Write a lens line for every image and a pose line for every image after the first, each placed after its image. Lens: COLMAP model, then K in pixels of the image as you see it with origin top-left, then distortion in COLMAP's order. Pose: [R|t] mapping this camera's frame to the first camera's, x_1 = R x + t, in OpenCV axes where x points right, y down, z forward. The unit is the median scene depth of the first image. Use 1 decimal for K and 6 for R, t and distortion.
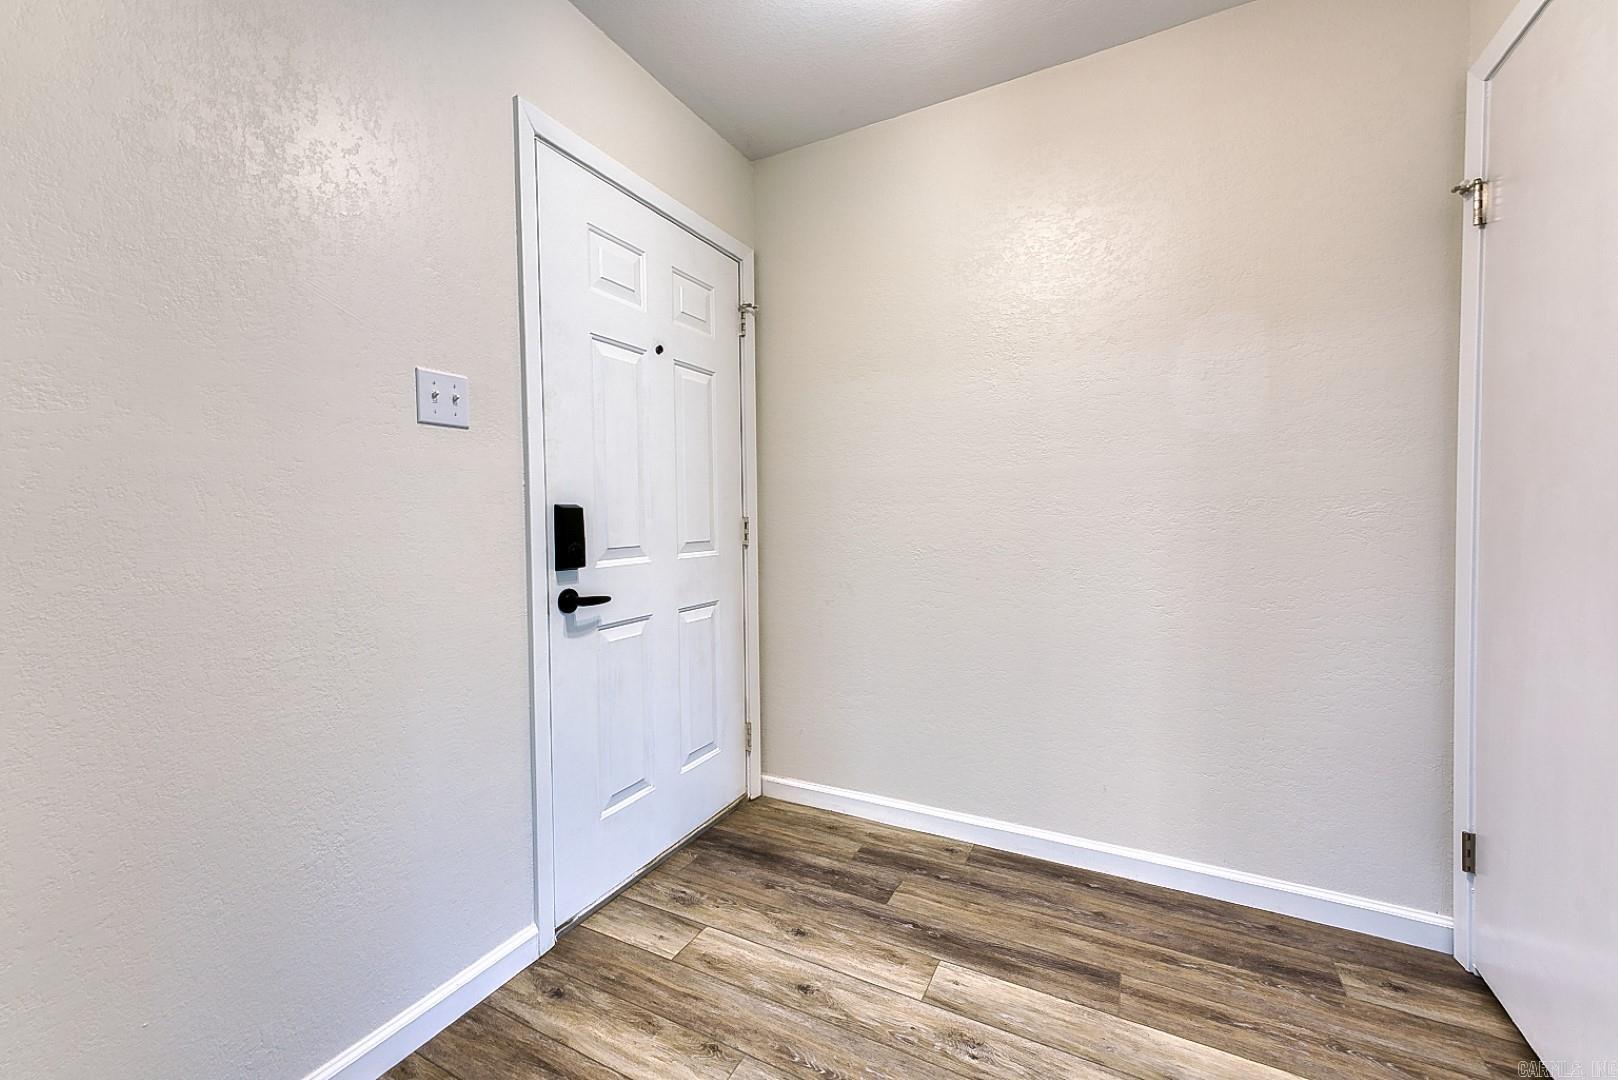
lens RADIAL K [[650.9, 0, 807.8], [0, 650.9, 539.2], [0, 0, 1]] dist [0.023517, -0.003299]
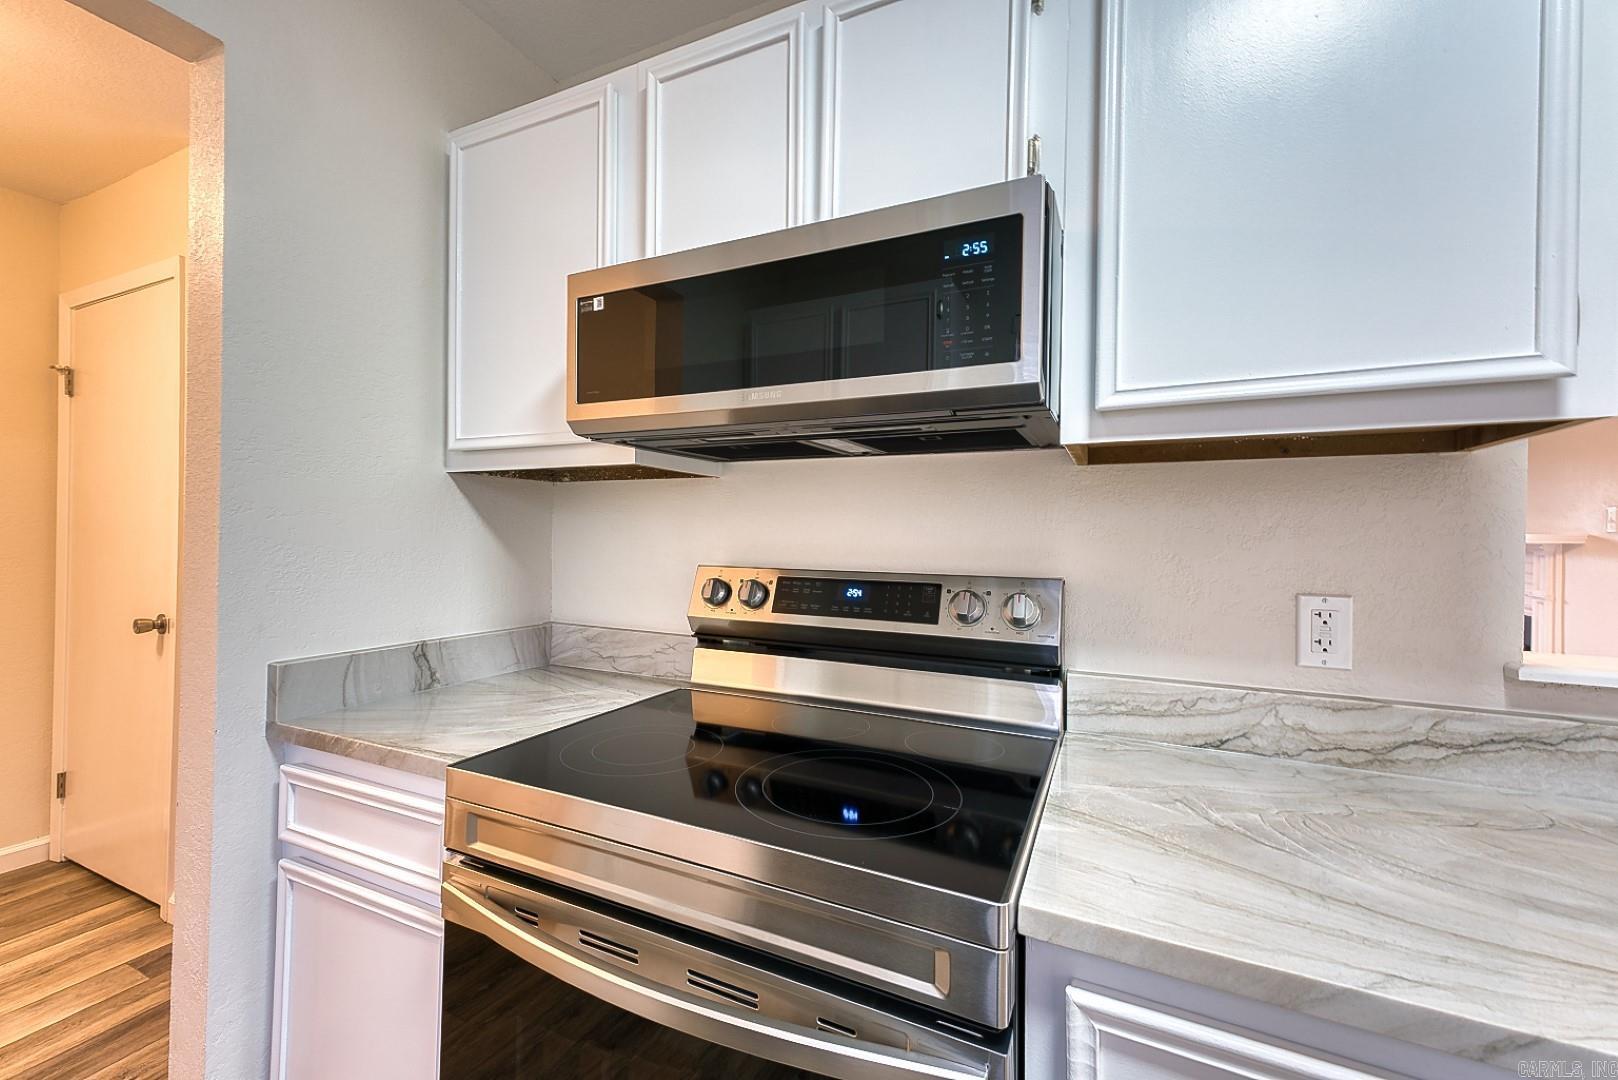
lens RADIAL K [[650.9, 0, 793.7], [0, 650.9, 535.3], [0, 0, 1]] dist [0.023517, -0.003299]
pose [[-0.041926, 0.016818, 0.998979, -0.677998], [0.018500, 0.999700, -0.016054, -0.066122], [-0.998949, 0.017808, -0.042224, -0.683925]]
